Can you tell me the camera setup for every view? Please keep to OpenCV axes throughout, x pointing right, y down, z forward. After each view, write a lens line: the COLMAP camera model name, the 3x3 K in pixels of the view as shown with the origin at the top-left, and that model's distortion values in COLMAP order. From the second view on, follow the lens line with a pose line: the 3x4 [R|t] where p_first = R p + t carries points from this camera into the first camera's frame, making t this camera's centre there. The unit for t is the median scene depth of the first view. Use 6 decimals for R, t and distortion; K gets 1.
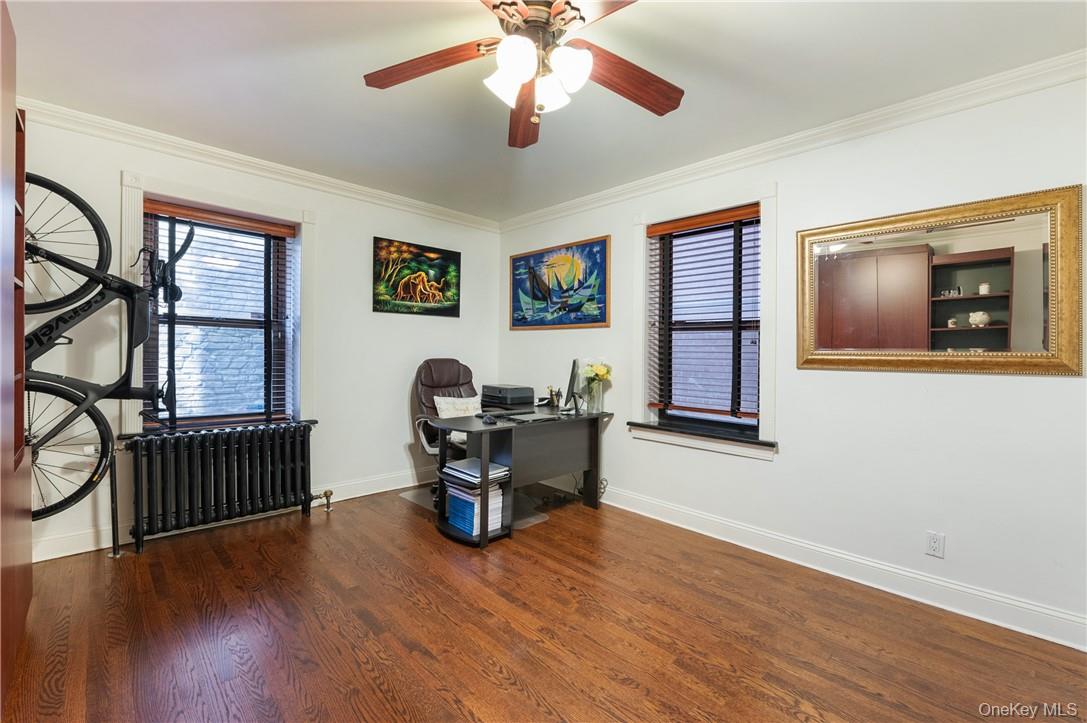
lens RADIAL K [[475.0, 0, 548.5], [0, 475.0, 353.3], [0, 0, 1]] dist [-0.004534, -0.000506]
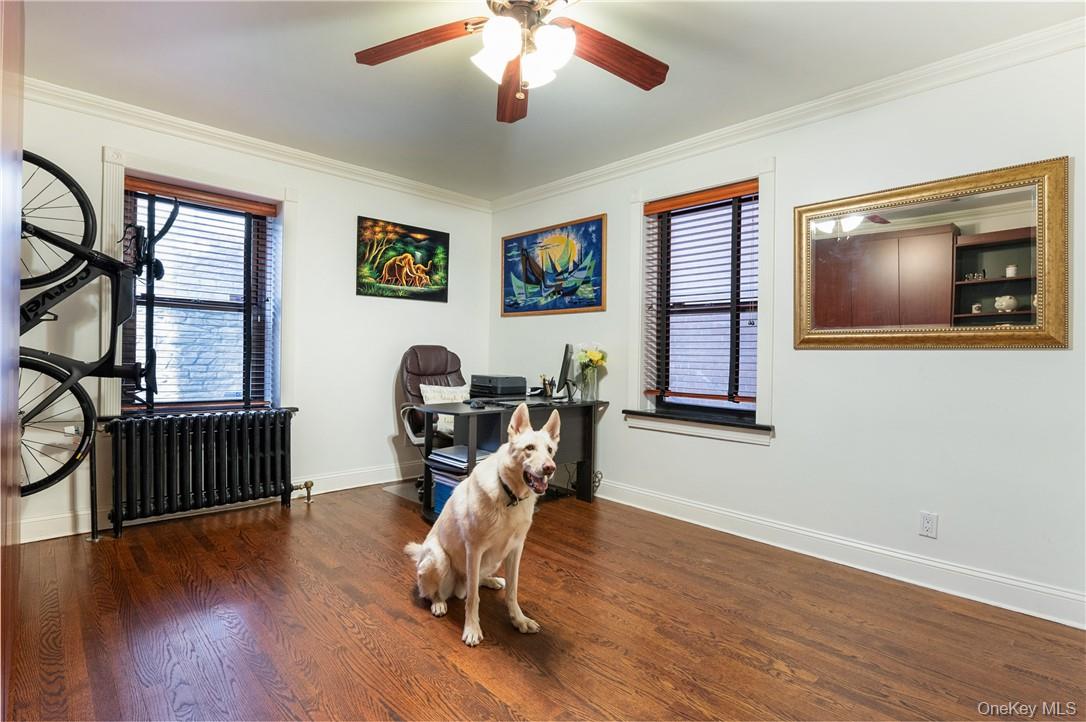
lens RADIAL K [[549.2, 0, 537.9], [0, 549.2, 355.1], [0, 0, 1]] dist [-0.001319, 0.001041]
pose [[0.999696, 0.006251, -0.023866, 0.028277], [-0.006367, 0.999968, -0.004785, 0.051986], [0.023835, 0.004936, 0.999704, -0.127922]]
